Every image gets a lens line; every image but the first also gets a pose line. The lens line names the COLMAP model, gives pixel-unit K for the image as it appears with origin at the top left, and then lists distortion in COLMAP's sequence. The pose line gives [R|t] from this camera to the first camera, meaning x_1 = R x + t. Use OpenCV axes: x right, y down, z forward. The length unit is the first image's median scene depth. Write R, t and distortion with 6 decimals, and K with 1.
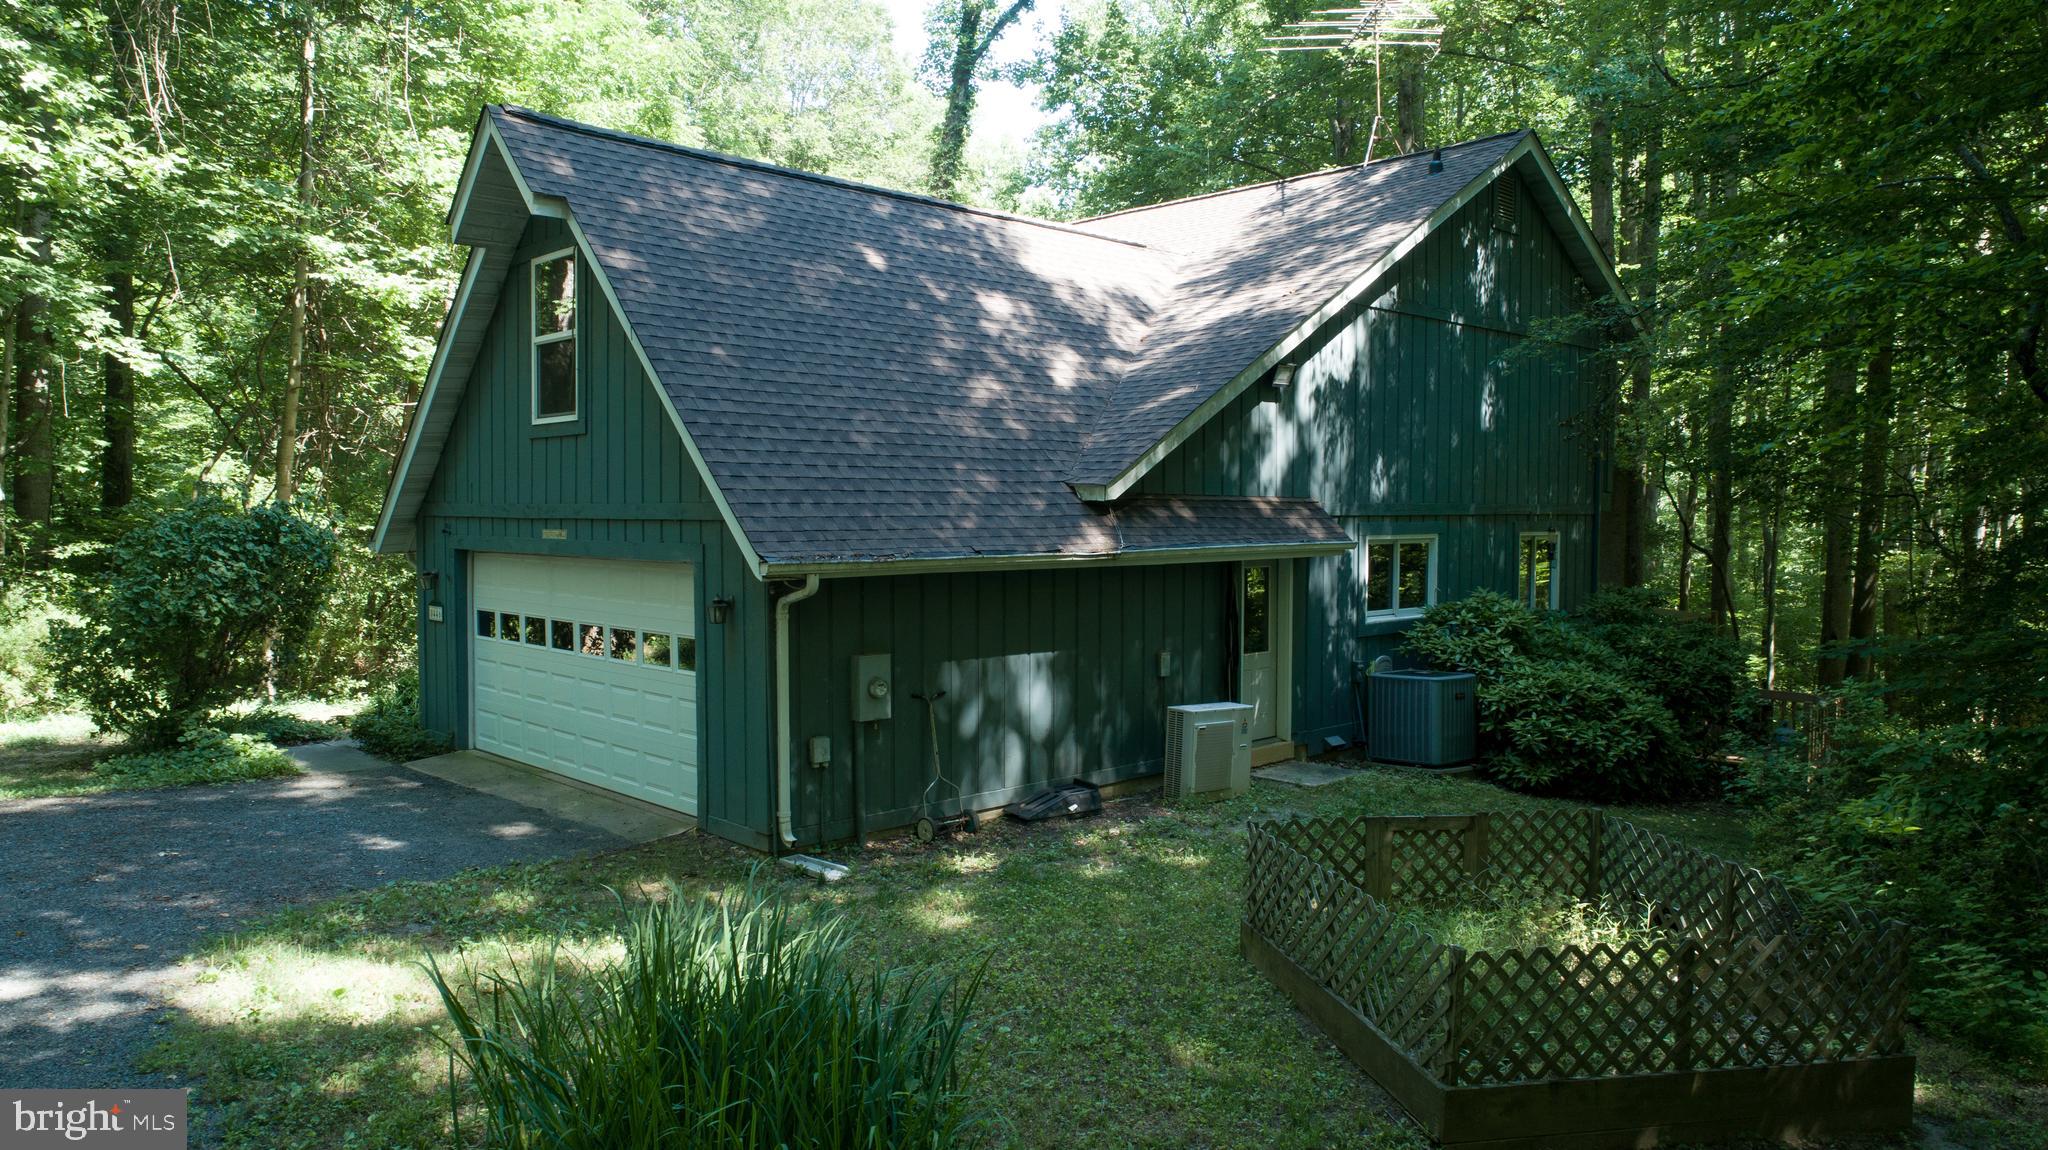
lens RADIAL K [[1366.1, 0, 1011.2], [0, 1366.1, 569.2], [0, 0, 1]] dist [-0.011813, 0.003797]
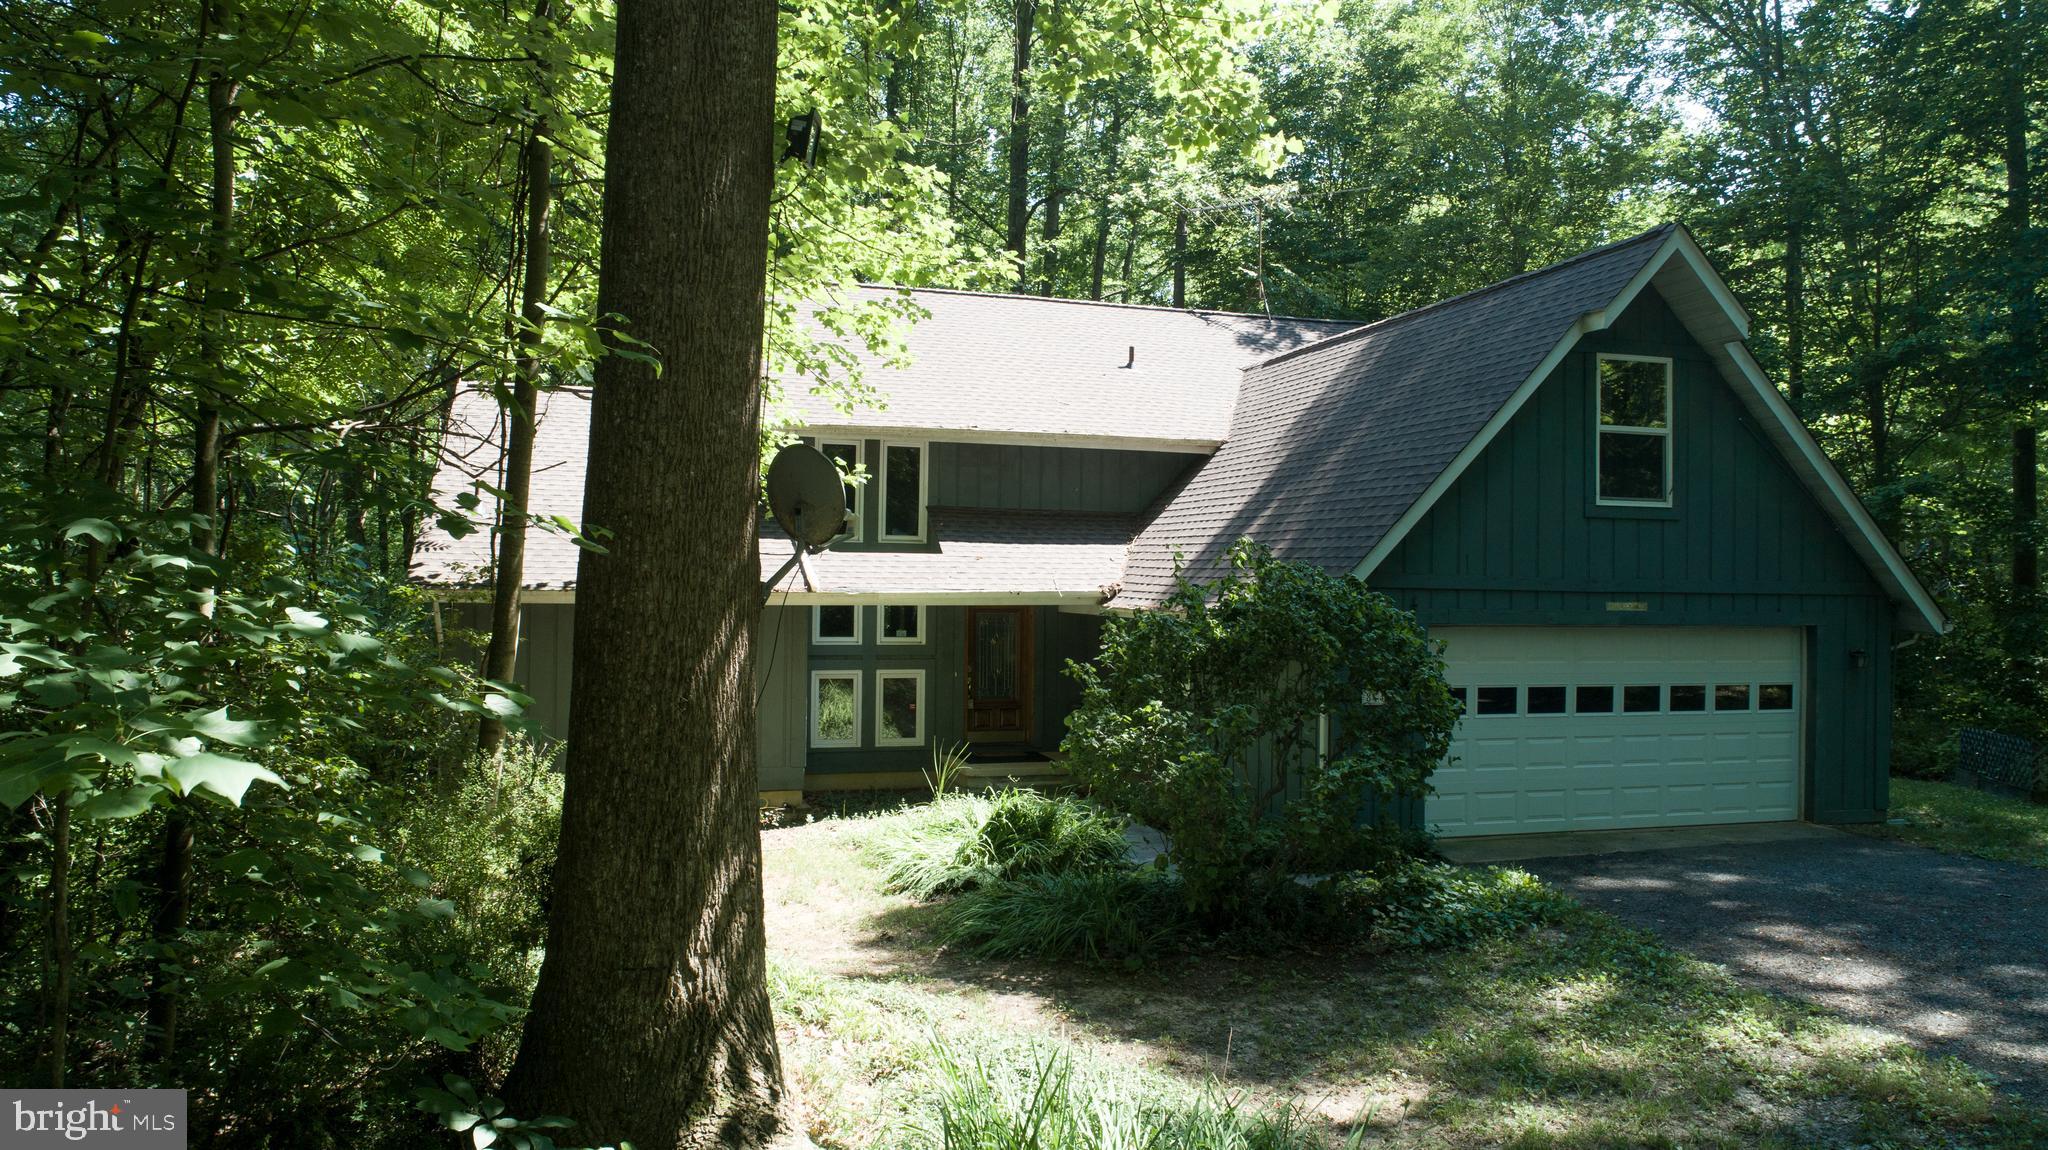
lens RADIAL K [[1366.1, 0, 1011.2], [0, 1366.1, 569.2], [0, 0, 1]] dist [-0.011813, 0.003797]
pose [[0.452561, 0.010833, 0.891668, -1.362768], [0.024419, 0.999401, -0.024536, -0.036048], [-0.891399, 0.032878, 0.452025, 0.831860]]
